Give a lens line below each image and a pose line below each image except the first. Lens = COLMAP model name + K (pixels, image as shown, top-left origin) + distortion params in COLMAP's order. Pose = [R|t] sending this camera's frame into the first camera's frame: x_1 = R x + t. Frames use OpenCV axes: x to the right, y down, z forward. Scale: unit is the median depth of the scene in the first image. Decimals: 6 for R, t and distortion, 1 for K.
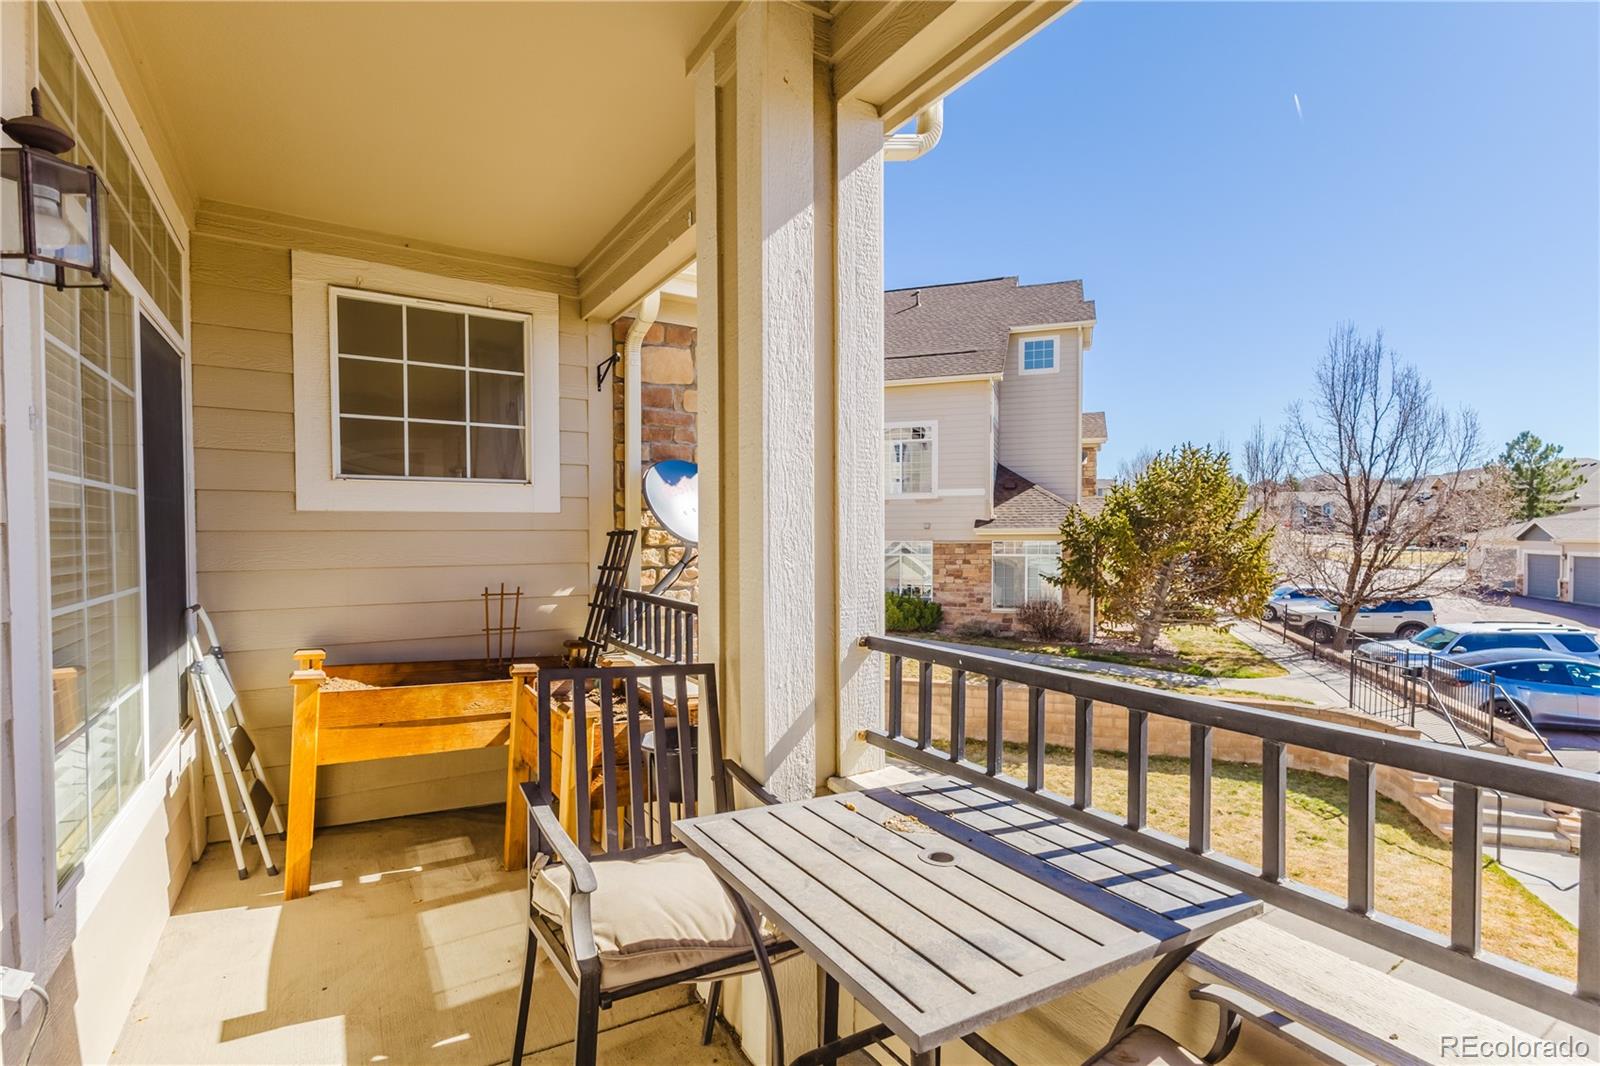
lens RADIAL K [[744.2, 0, 802.4], [0, 744.2, 538.2], [0, 0, 1]] dist [0.000872, 0.002851]
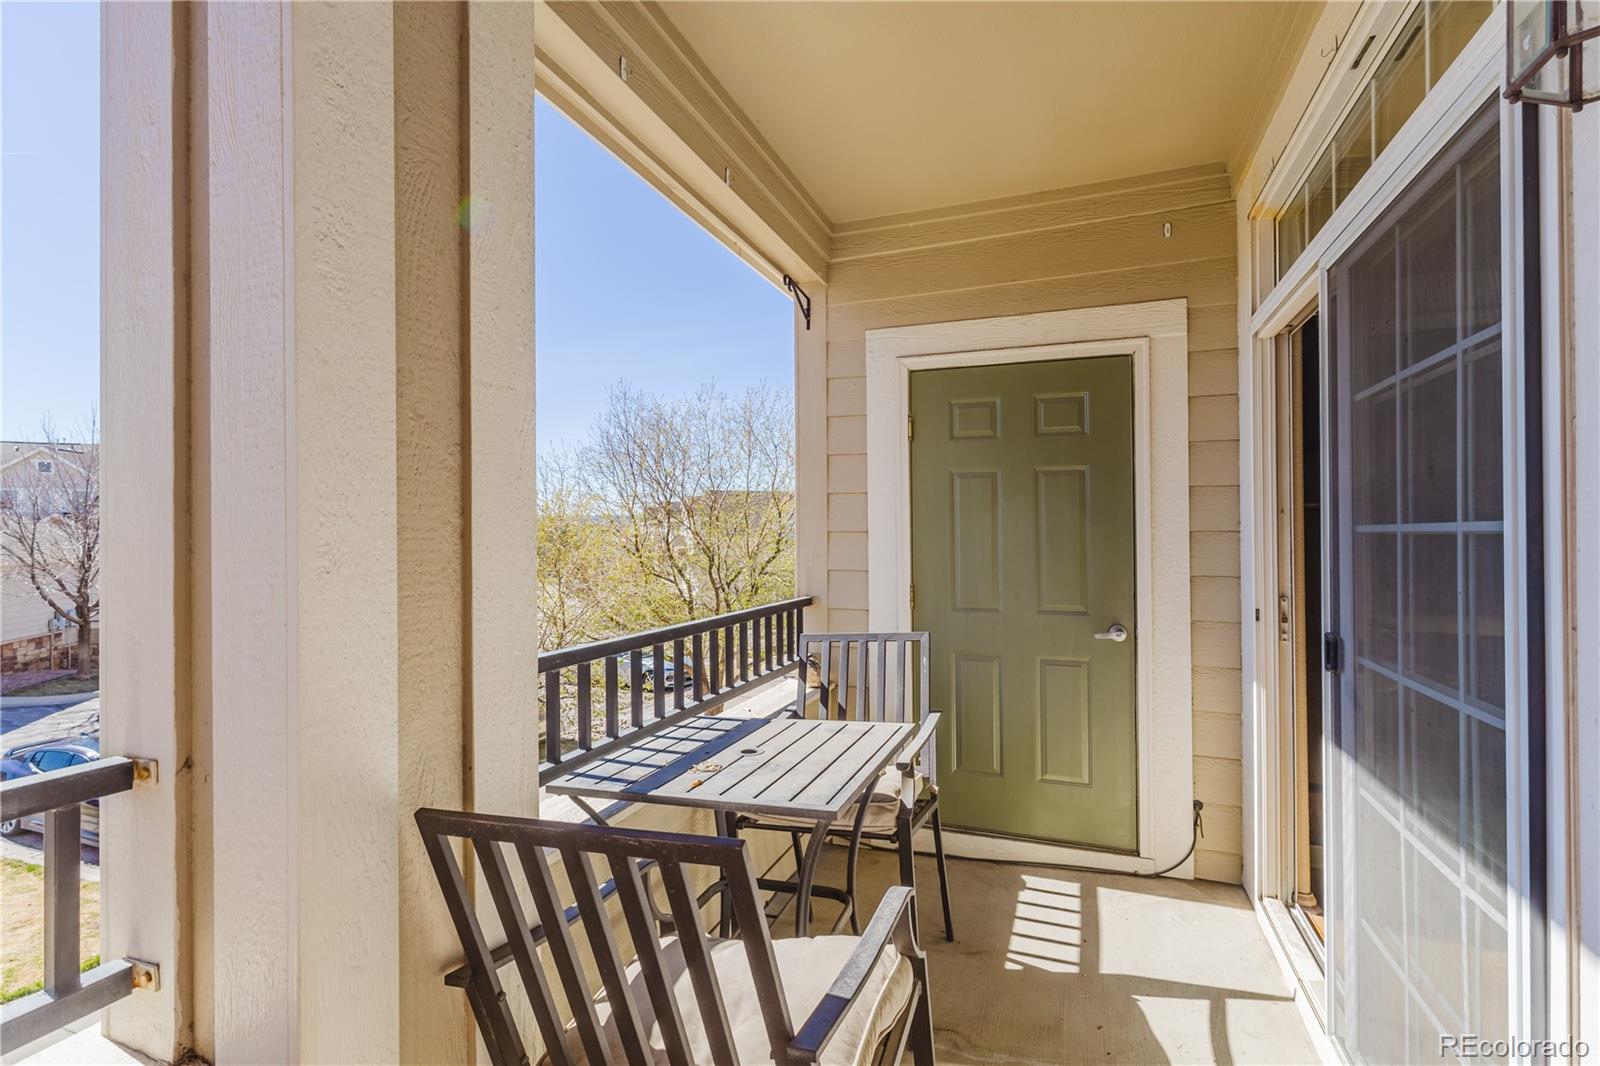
lens RADIAL K [[744.2, 0, 801.9], [0, 744.2, 534.7], [0, 0, 1]] dist [0.000872, 0.002851]
pose [[-0.597251, 0.009235, 0.802001, -1.001037], [0.020047, 0.999793, 0.003416, 0.003244], [-0.801804, 0.018117, -0.597313, 1.705703]]
